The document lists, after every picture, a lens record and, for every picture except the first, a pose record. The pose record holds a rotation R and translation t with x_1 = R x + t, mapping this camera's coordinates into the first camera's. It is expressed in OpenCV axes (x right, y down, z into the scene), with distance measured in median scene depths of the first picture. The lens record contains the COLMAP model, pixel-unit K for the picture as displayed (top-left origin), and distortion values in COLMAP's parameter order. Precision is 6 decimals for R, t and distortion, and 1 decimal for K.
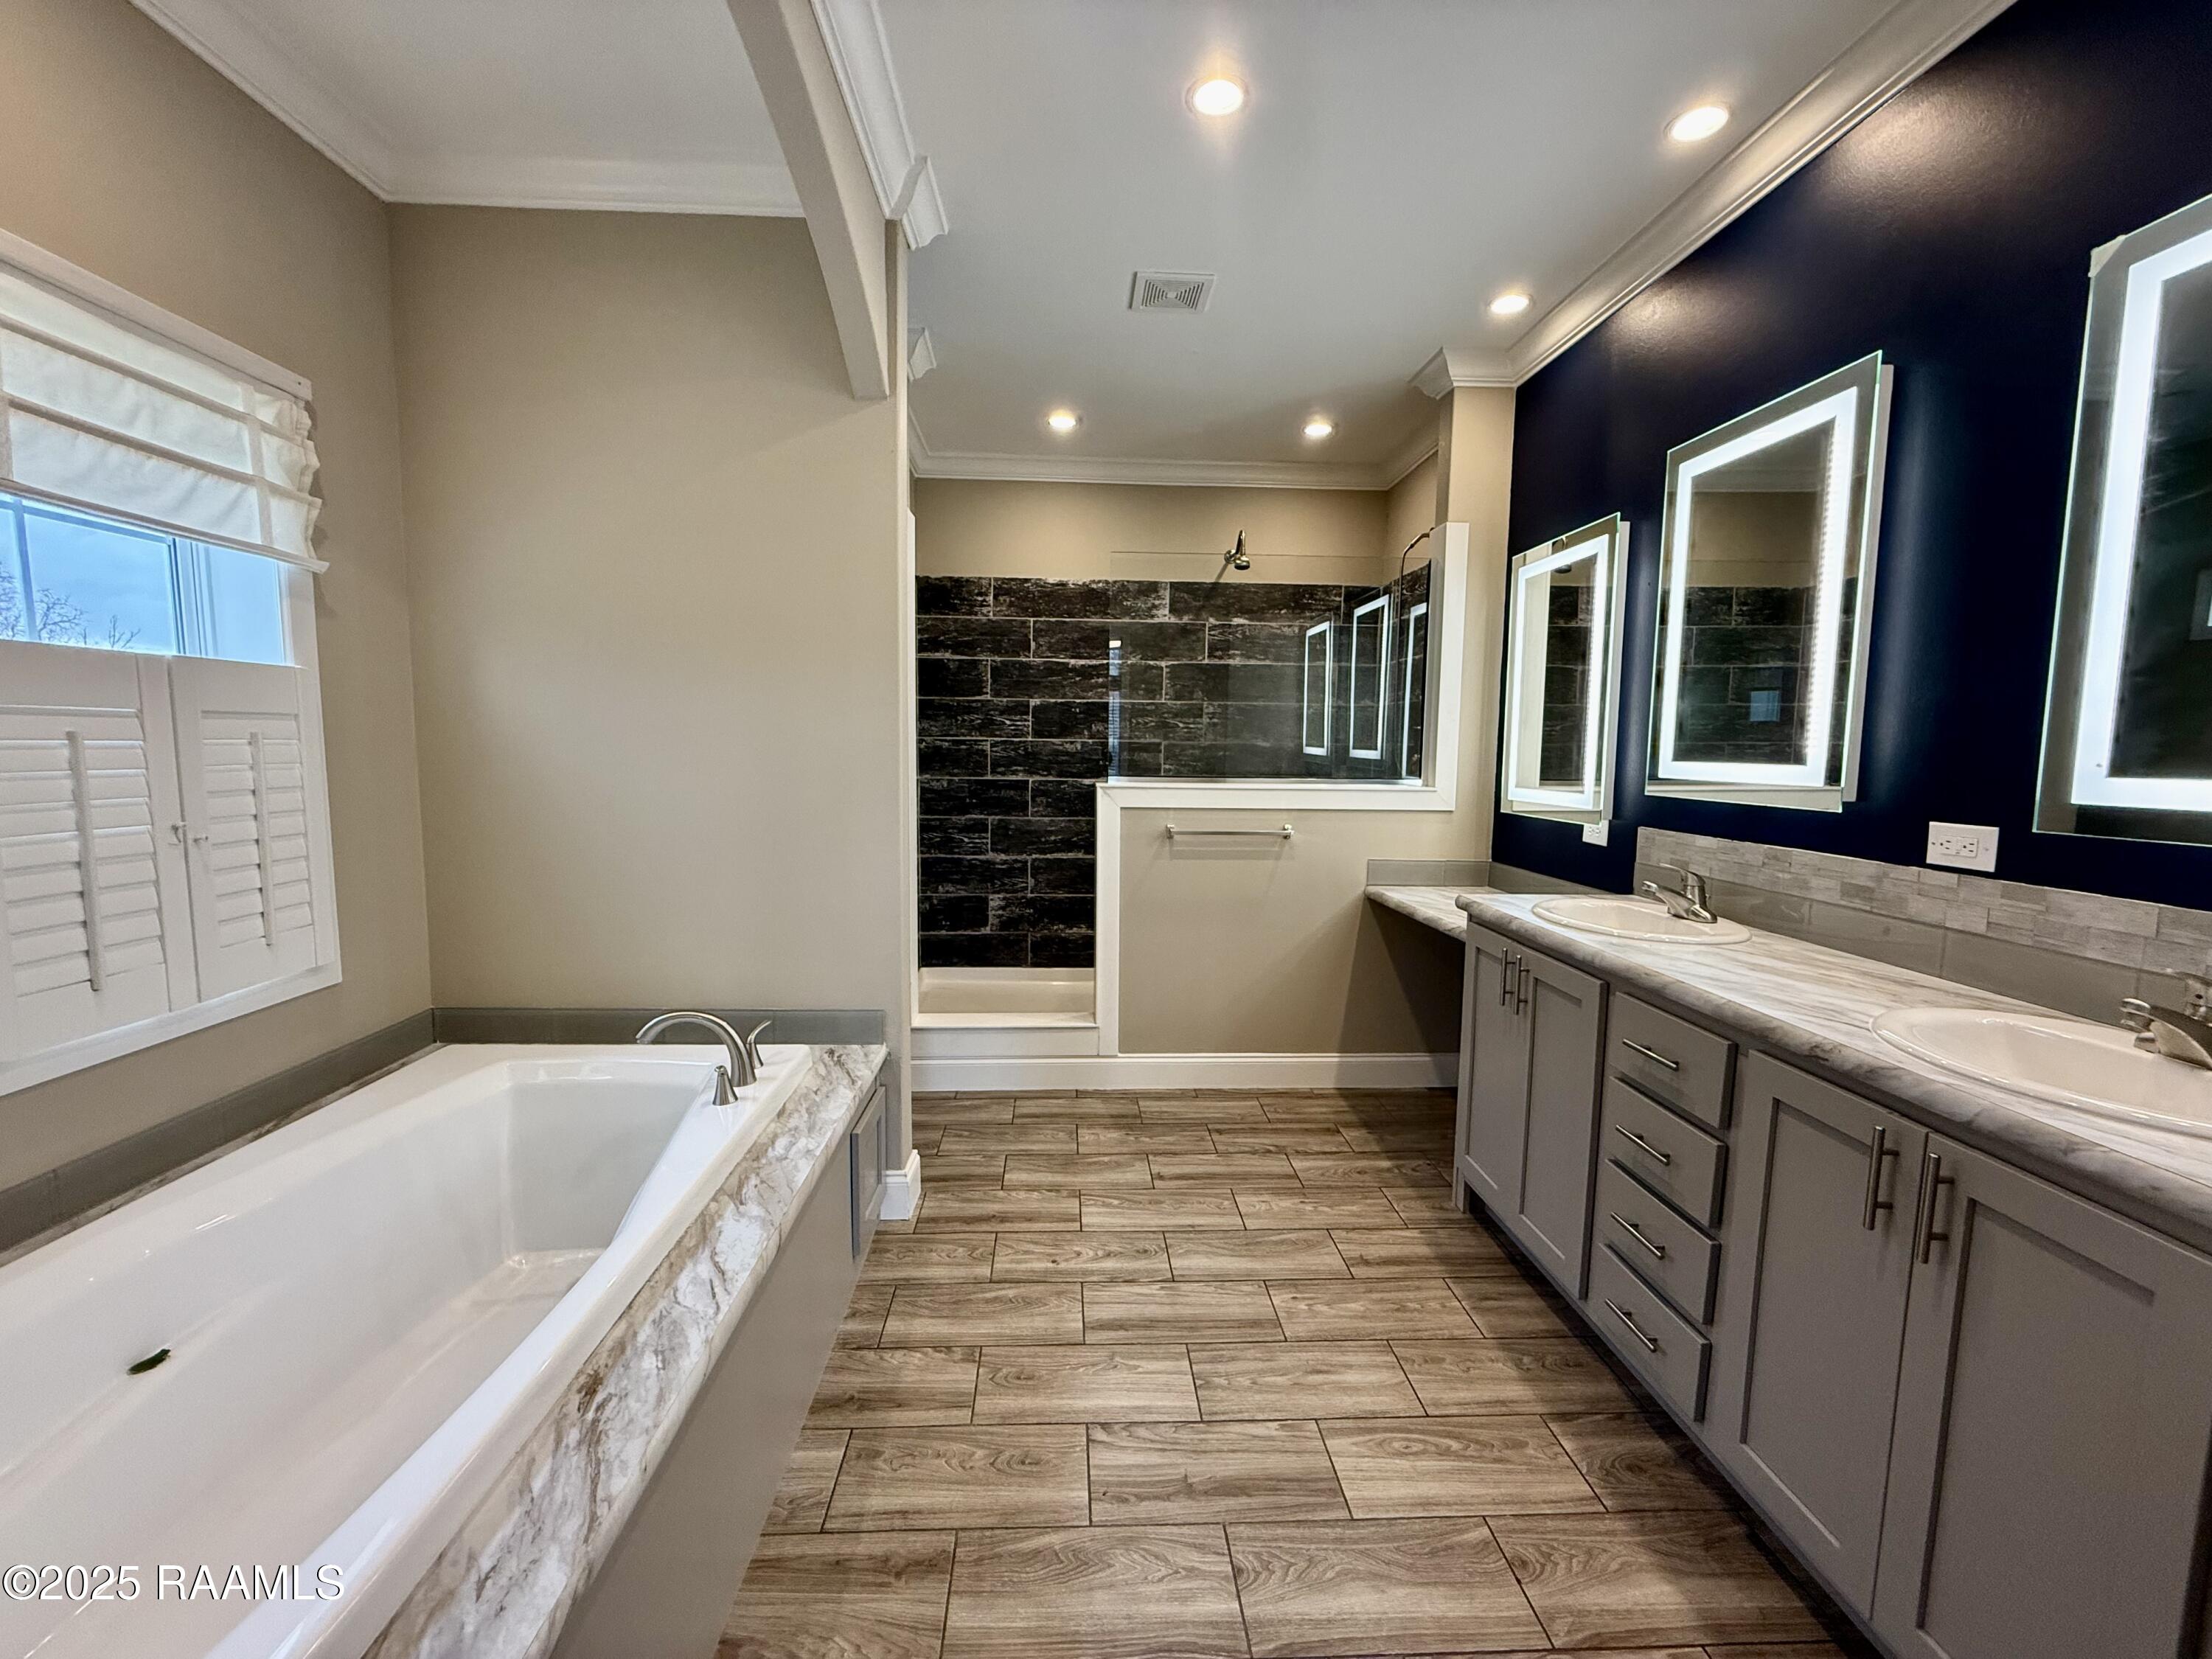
lens RADIAL K [[879.4, 0, 1102.3], [0, 879.4, 832.4], [0, 0, 1]] dist [-0.000987, -0.000213]
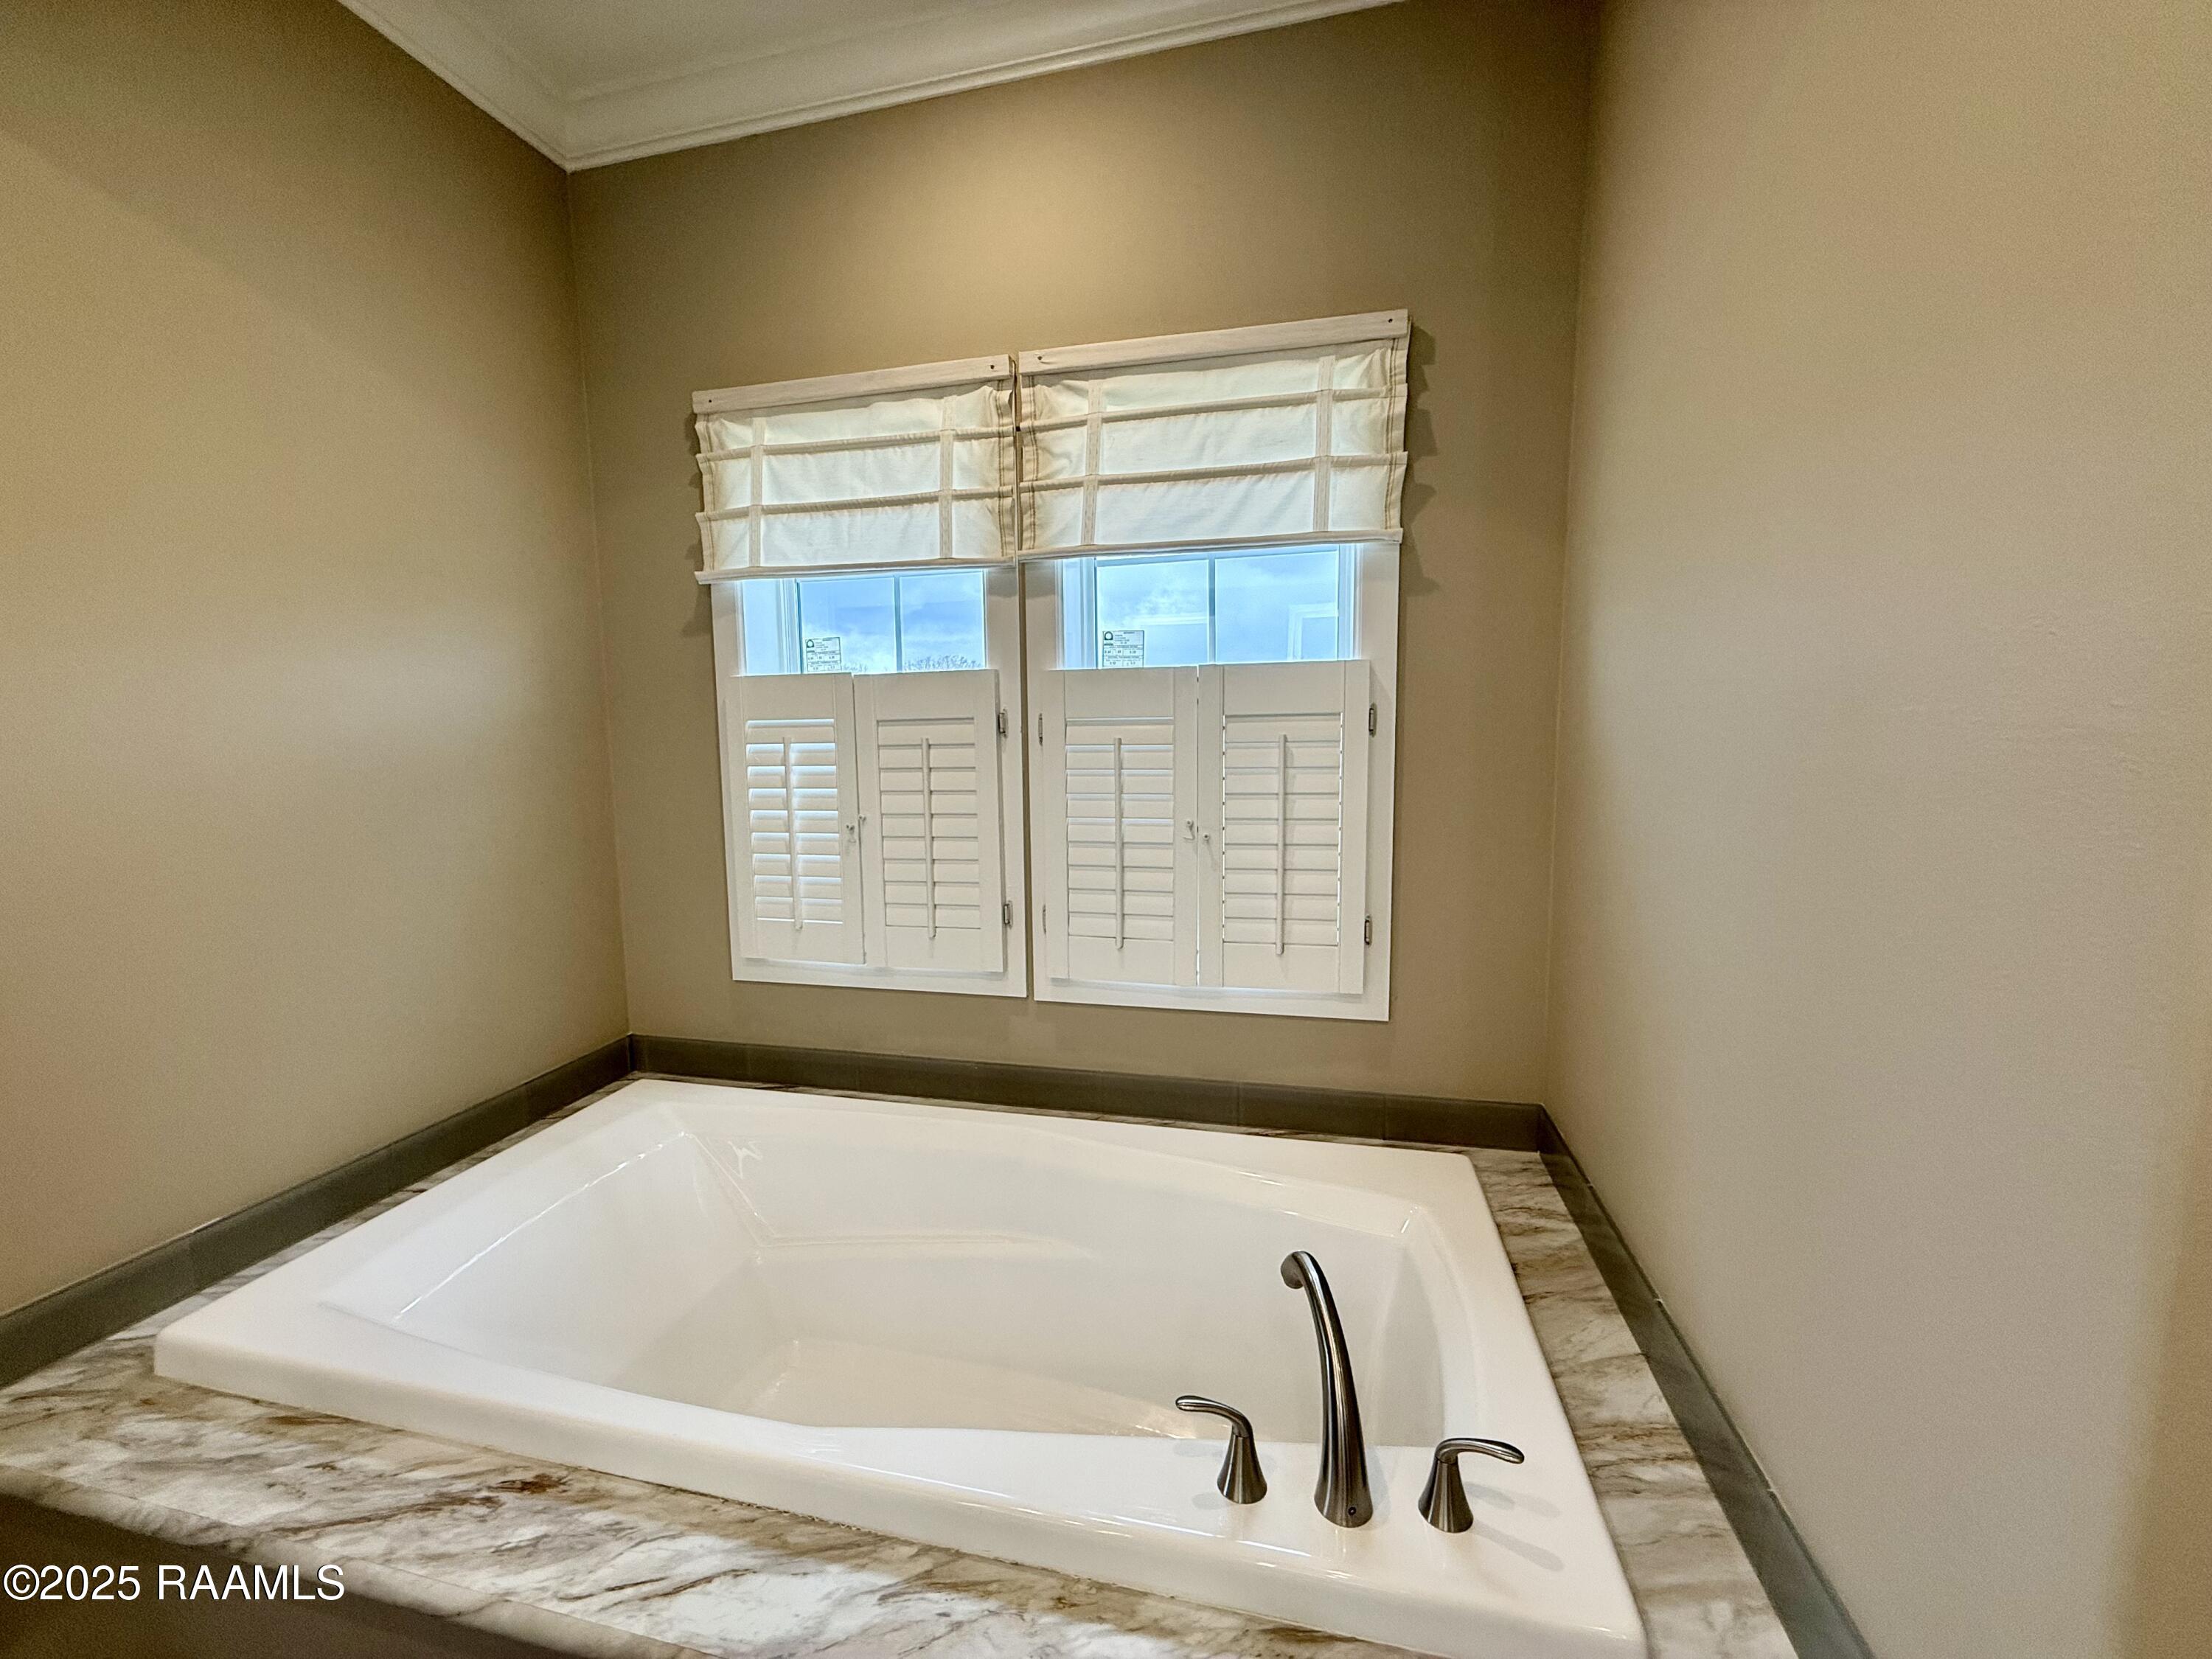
lens RADIAL K [[879.4, 0, 1102.3], [0, 879.4, 832.4], [0, 0, 1]] dist [-0.000987, -0.000213]
pose [[-0.282889, 0.097817, -0.954152, 0.023855], [-0.083138, 0.988541, 0.125992, -0.113308], [0.955543, 0.114968, -0.271515, 1.086134]]
